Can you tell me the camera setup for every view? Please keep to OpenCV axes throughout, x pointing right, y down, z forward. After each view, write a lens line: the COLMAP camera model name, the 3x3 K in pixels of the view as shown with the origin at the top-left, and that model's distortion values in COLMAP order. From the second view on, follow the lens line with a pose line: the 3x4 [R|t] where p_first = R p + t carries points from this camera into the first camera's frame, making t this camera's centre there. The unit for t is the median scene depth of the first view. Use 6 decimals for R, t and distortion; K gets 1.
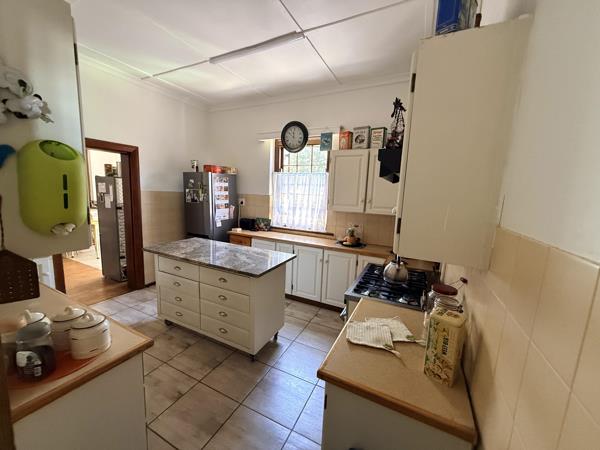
lens RADIAL K [[239.2, 0, 299.2], [0, 239.2, 225.0], [0, 0, 1]] dist [0.000054, -0.000431]
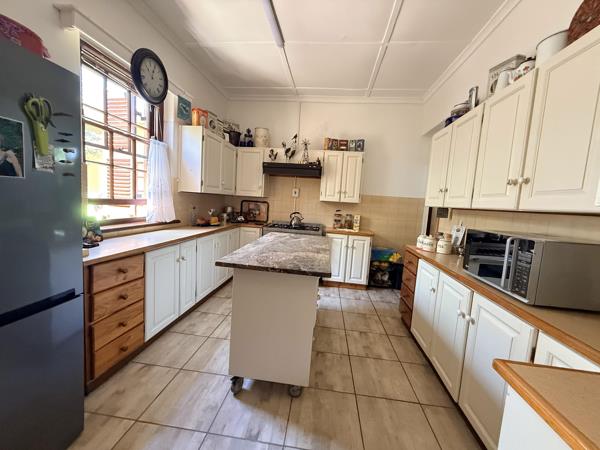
lens RADIAL K [[239.2, 0, 299.2], [0, 239.2, 225.0], [0, 0, 1]] dist [0.000054, -0.000431]
pose [[-0.334708, -0.157194, 0.929118, -1.095399], [0.058322, 0.980642, 0.186921, -0.111566], [-0.940515, 0.116752, -0.319061, 1.202278]]
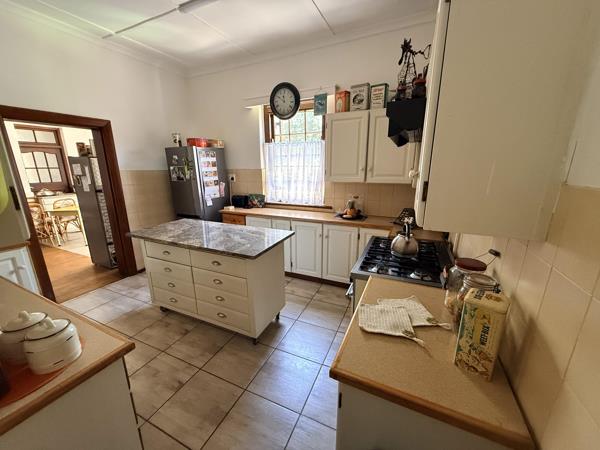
lens RADIAL K [[239.2, 0, 299.2], [0, 239.2, 225.0], [0, 0, 1]] dist [0.000054, -0.000431]
pose [[0.998464, -0.053343, 0.014965, -0.005758], [0.051500, 0.993215, 0.104272, 0.003687], [-0.020426, -0.103341, 0.994436, 0.078477]]
